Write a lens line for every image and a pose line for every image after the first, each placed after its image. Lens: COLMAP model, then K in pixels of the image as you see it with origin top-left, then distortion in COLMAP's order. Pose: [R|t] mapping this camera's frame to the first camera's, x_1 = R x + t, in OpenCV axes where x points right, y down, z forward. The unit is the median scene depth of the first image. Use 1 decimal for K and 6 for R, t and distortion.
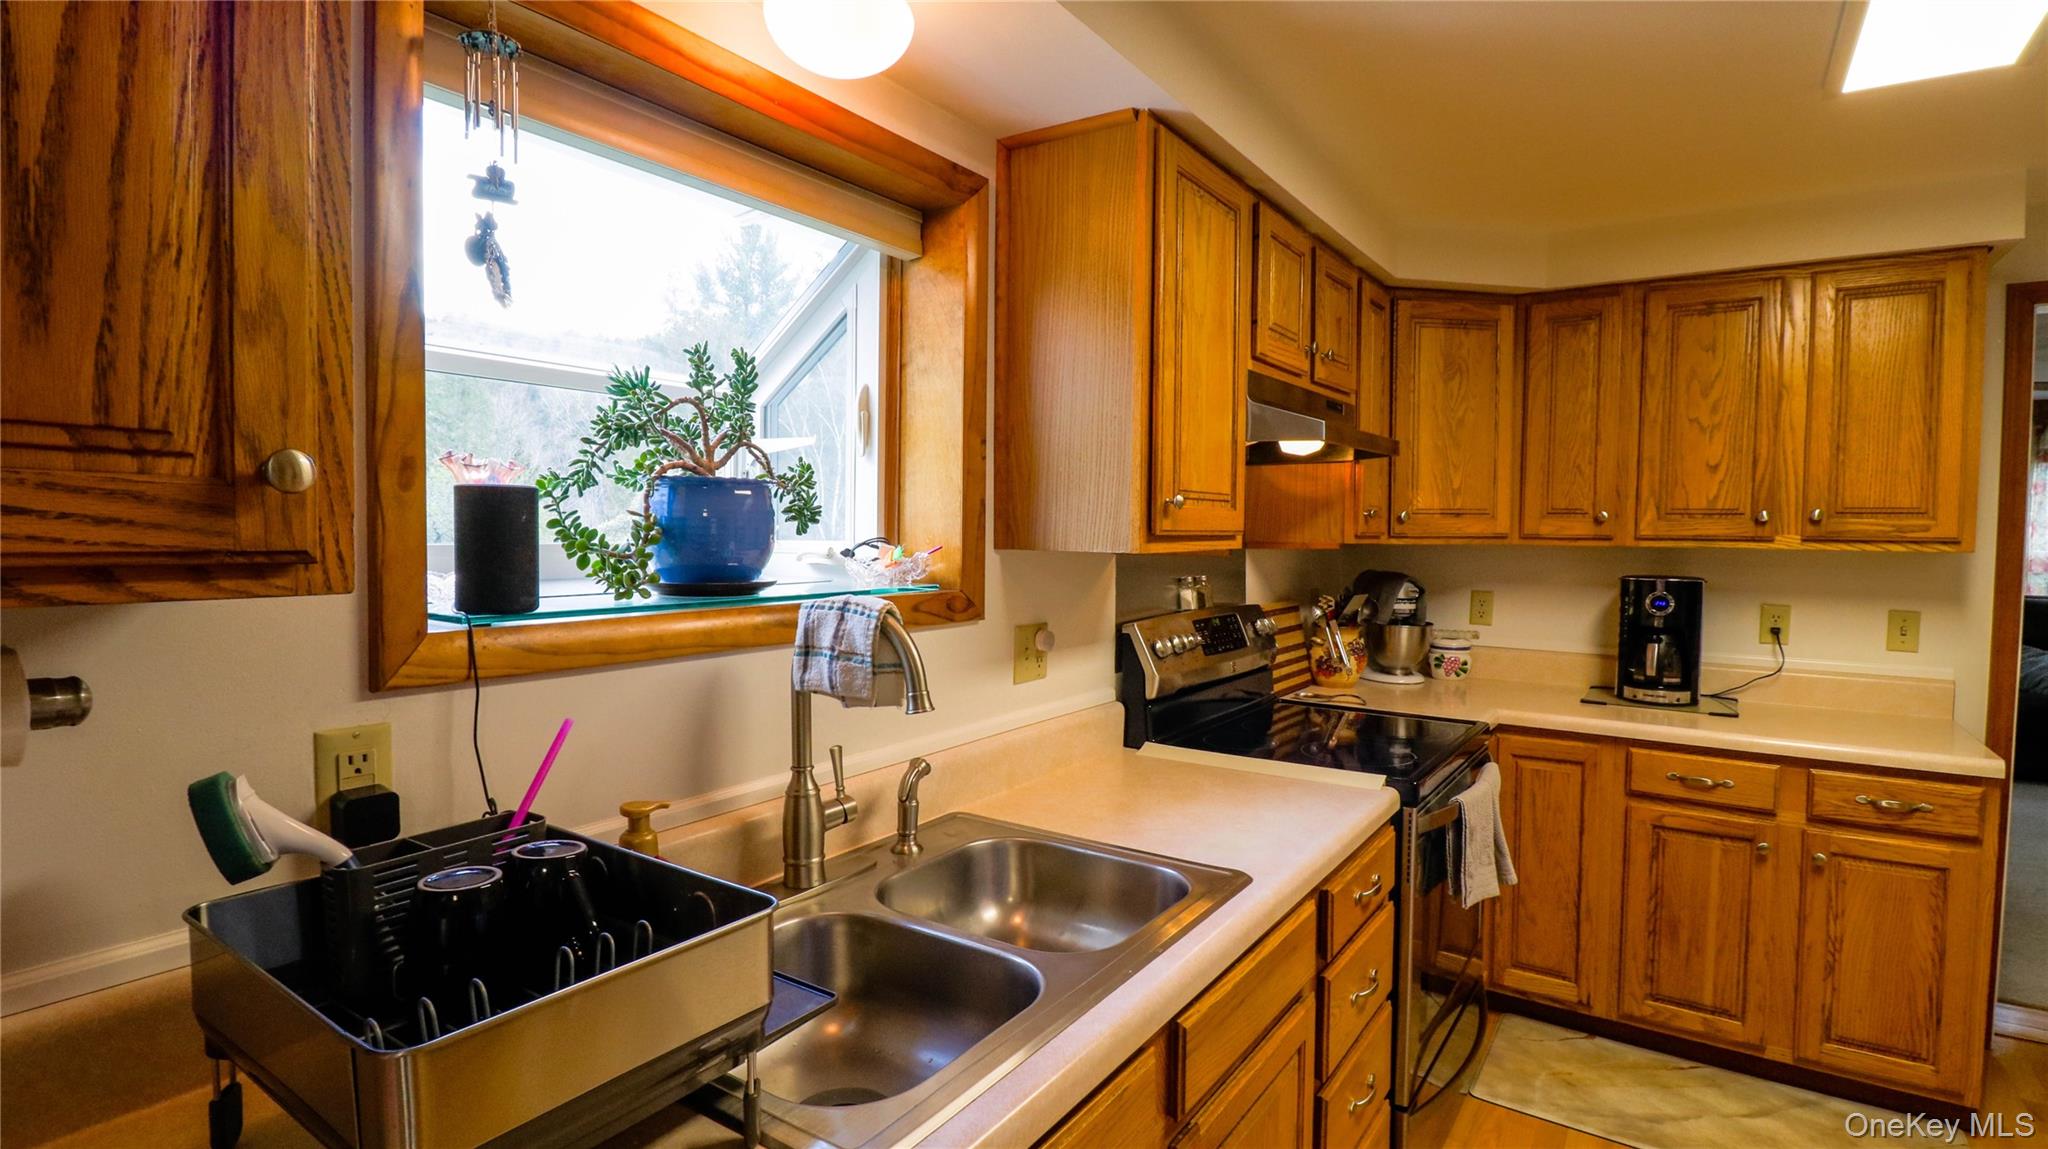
lens RADIAL K [[988.8, 0, 1024.0], [0, 988.8, 574.5], [0, 0, 1]] dist [0.003404, -0.014502]
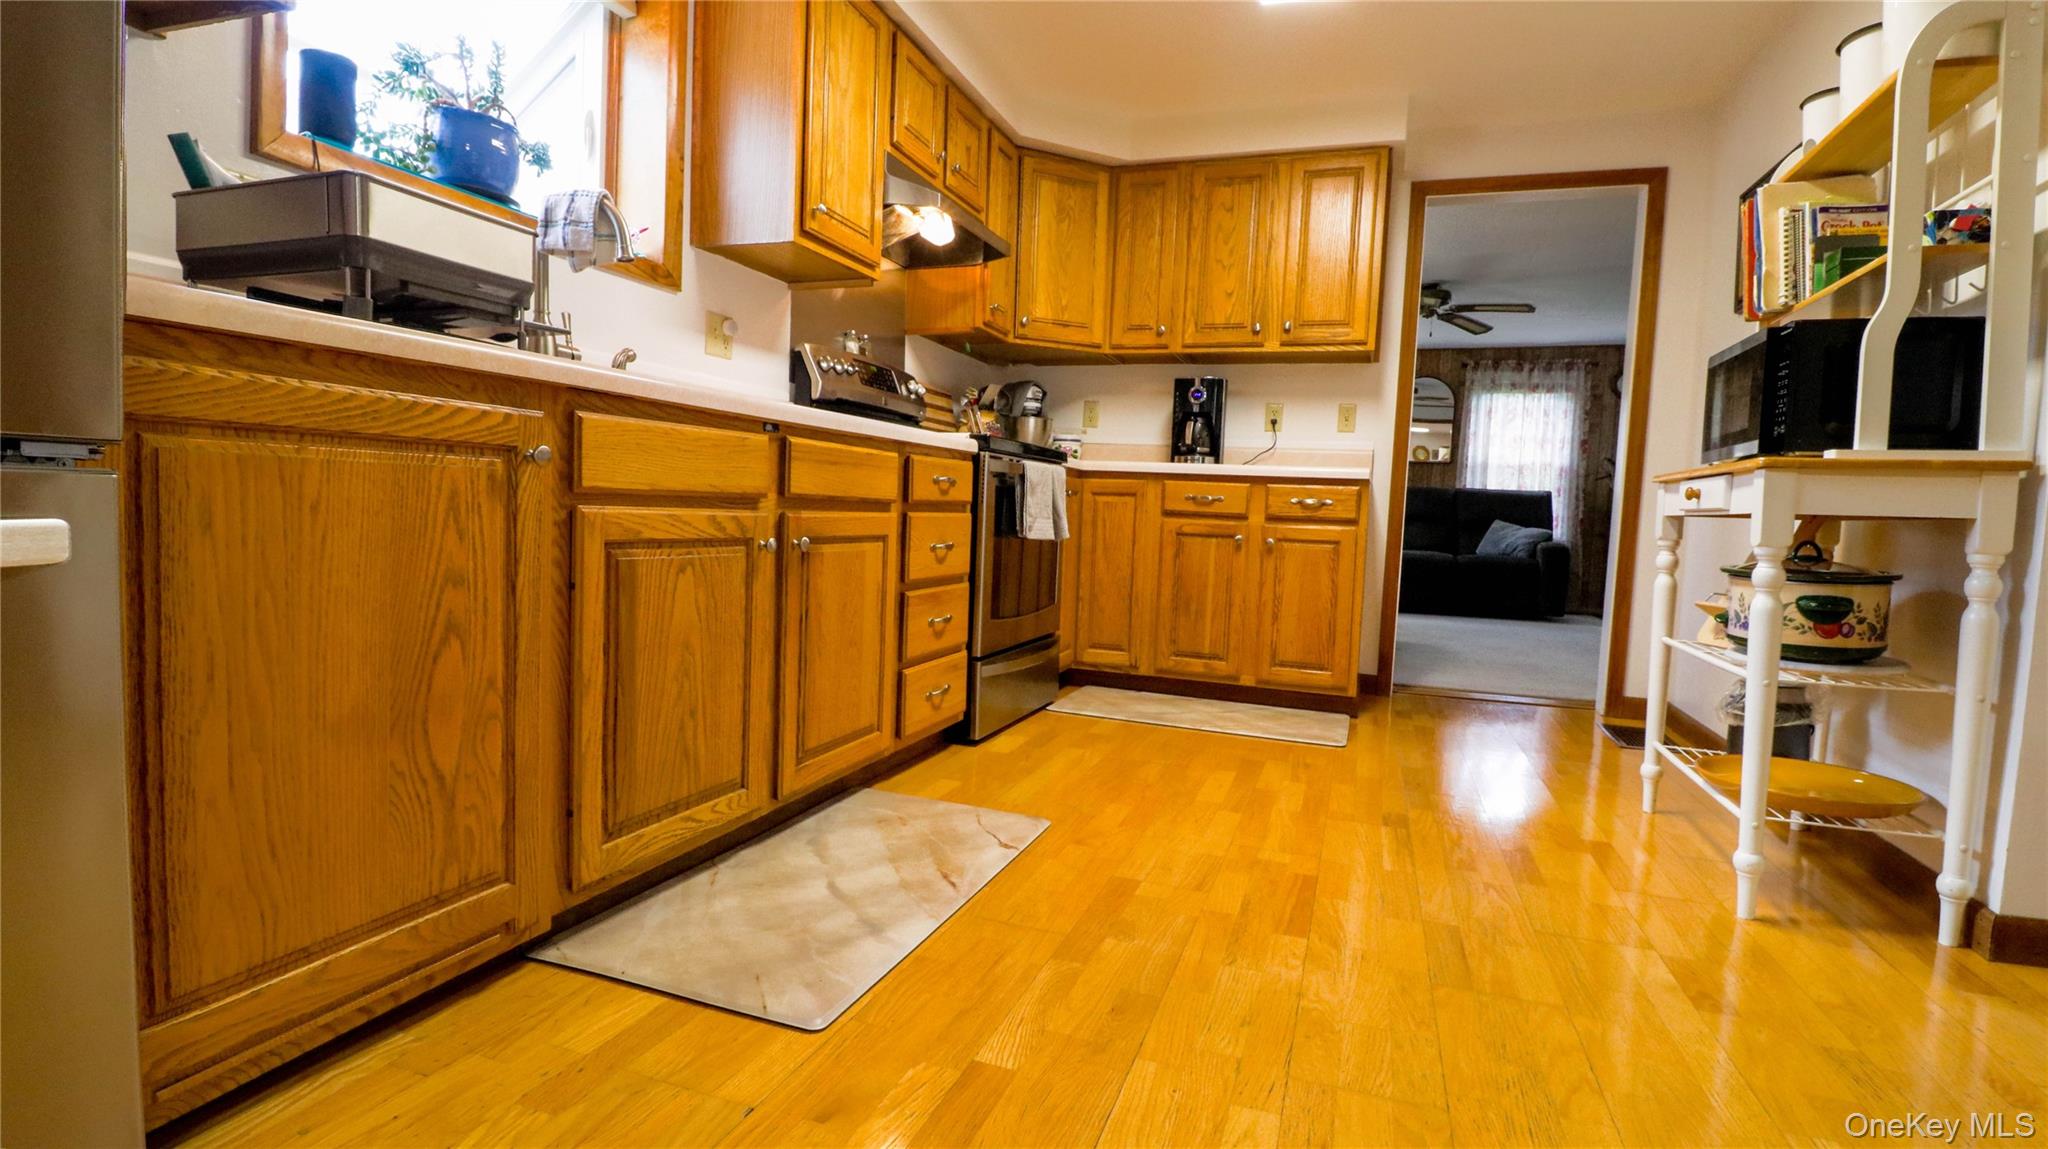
lens RADIAL K [[974.7, 0, 1018.0], [0, 974.7, 572.7], [0, 0, 1]] dist [0.002351, -0.016277]
pose [[0.966754, 0.014649, 0.255288, 0.051940], [-0.022611, 0.999344, 0.028284, 0.278605], [-0.254706, -0.033116, 0.966451, -0.318068]]
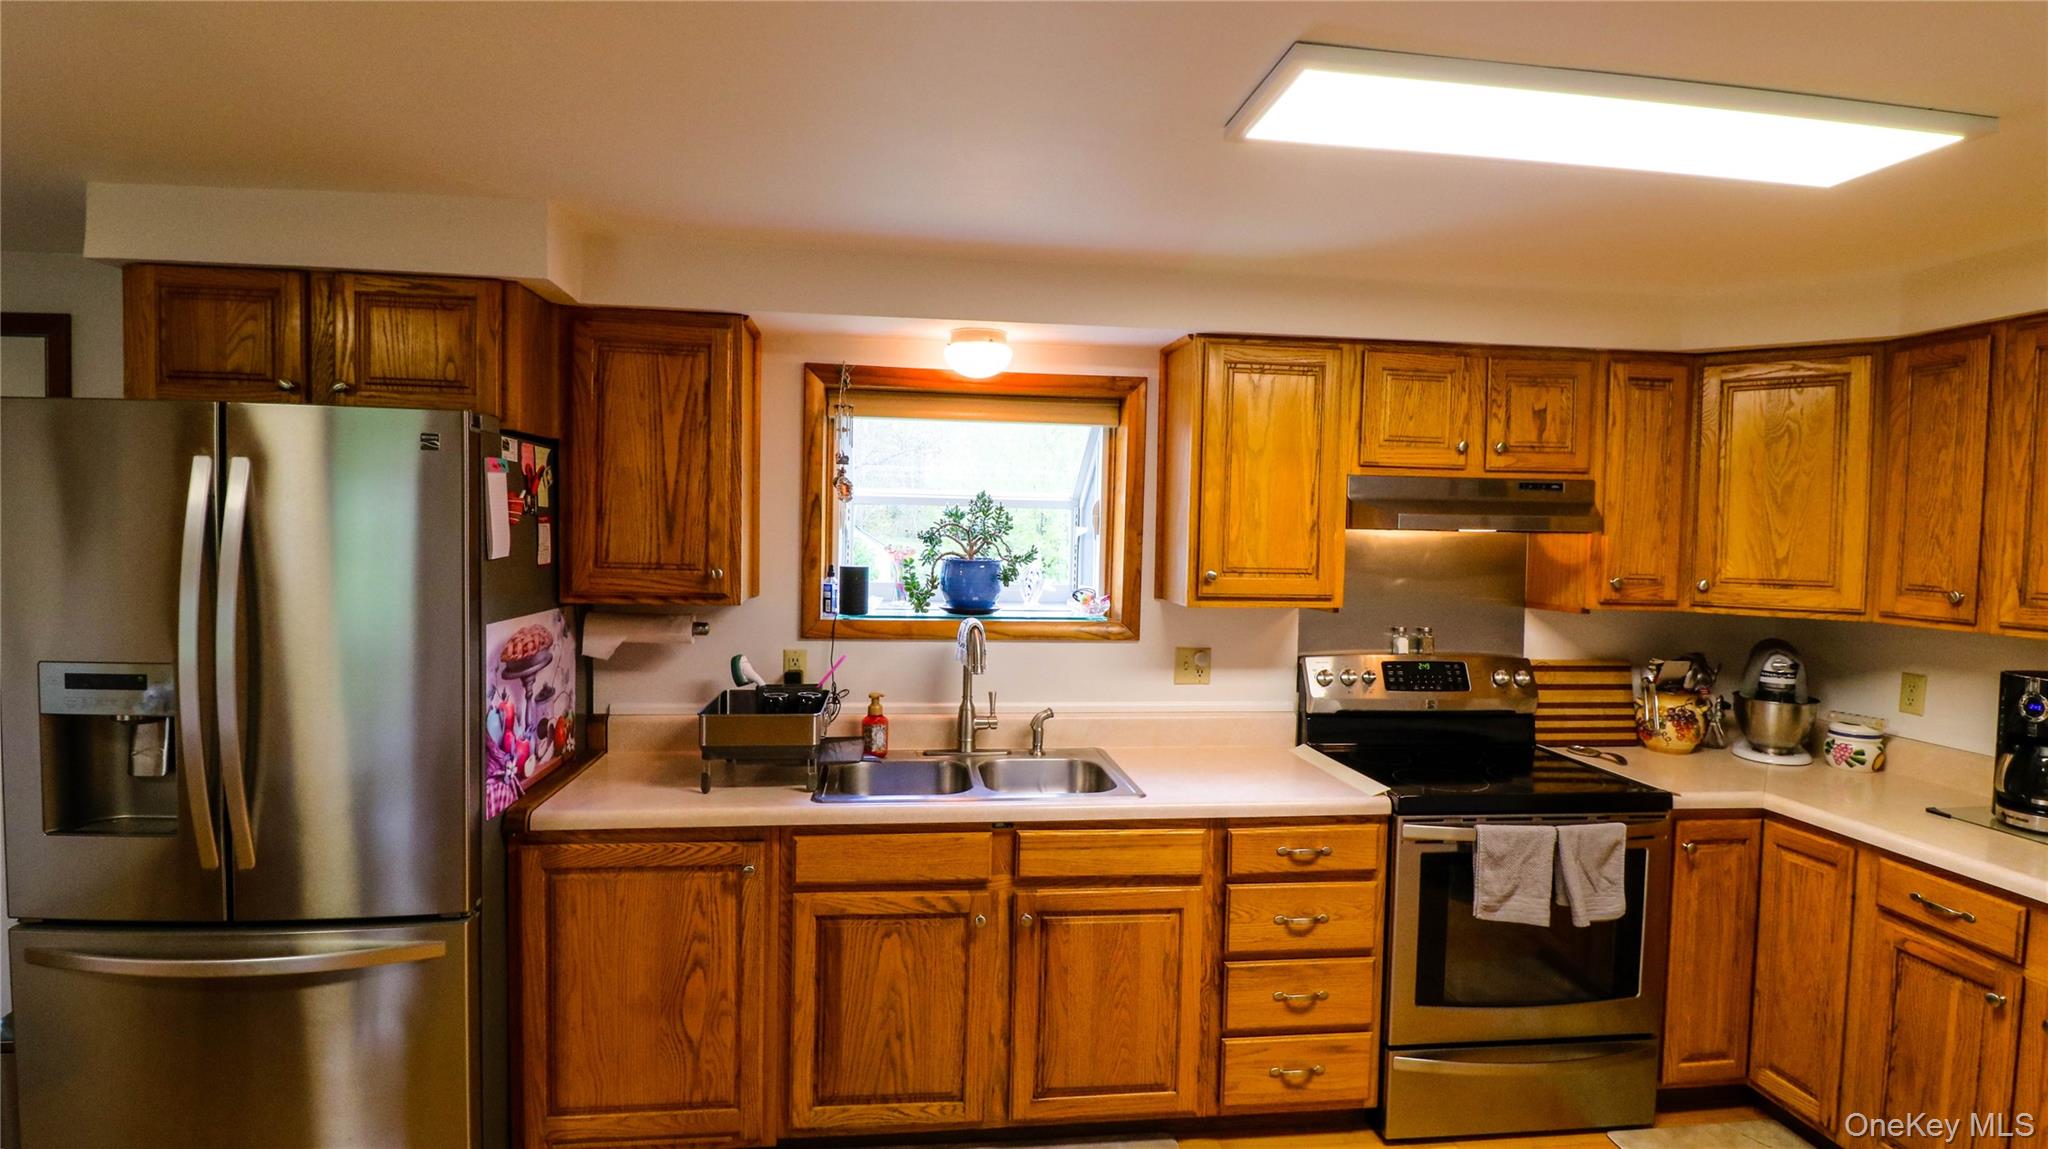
lens RADIAL K [[974.7, 0, 1018.0], [0, 974.7, 572.7], [0, 0, 1]] dist [0.002351, -0.016277]
pose [[0.666315, 0.040106, -0.744591, 0.745652], [-0.050482, 0.998688, 0.008617, -0.051335], [0.743960, 0.031847, 0.667465, -0.177463]]
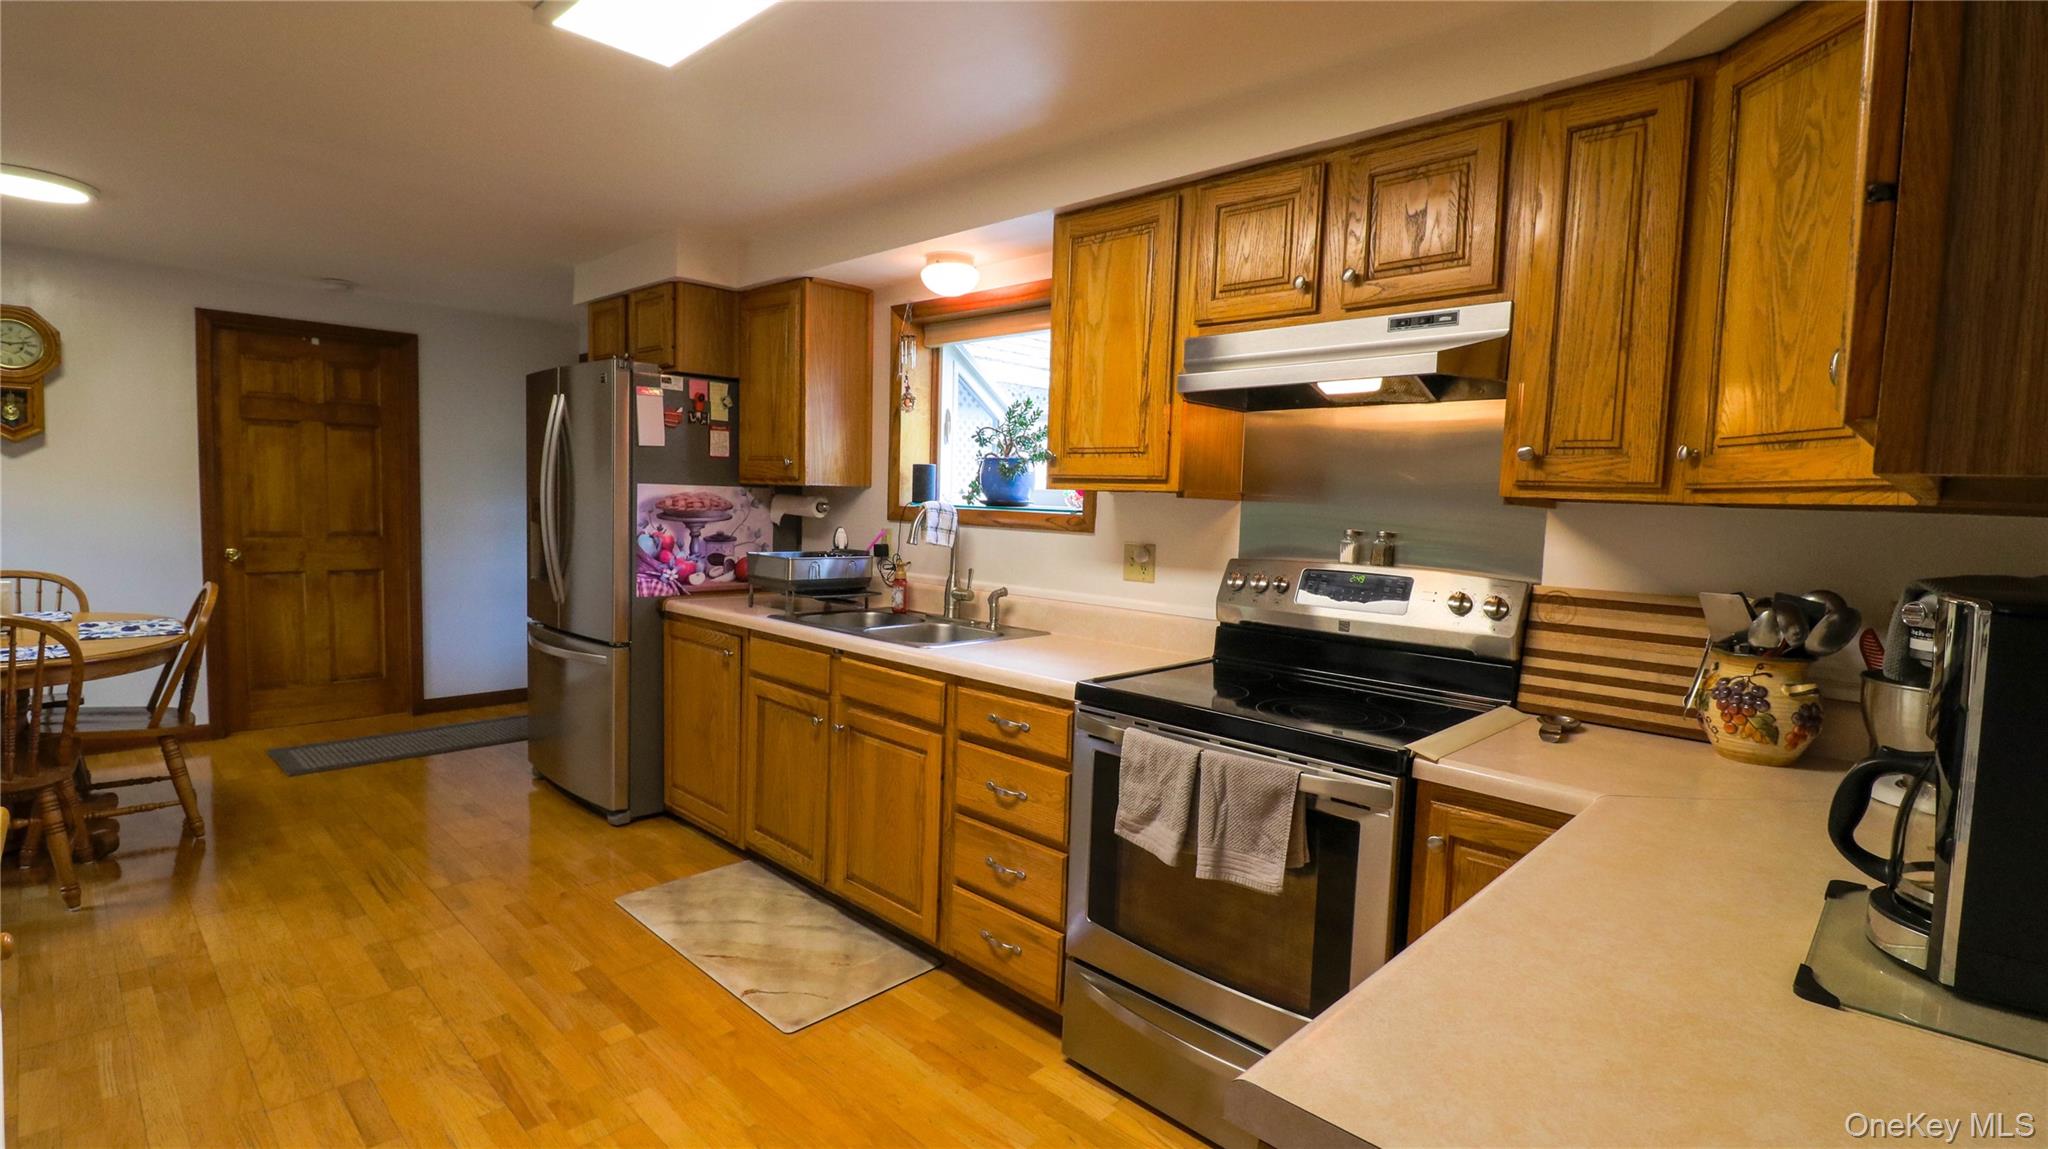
lens RADIAL K [[961.1, 0, 1026.5], [0, 961.1, 572.1], [0, 0, 1]] dist [0.000438, -0.013622]
pose [[-0.159665, 0.062843, -0.985169, 1.138618], [-0.080677, 0.993803, 0.076469, -0.002506], [0.983869, 0.091690, -0.153606, 0.822335]]
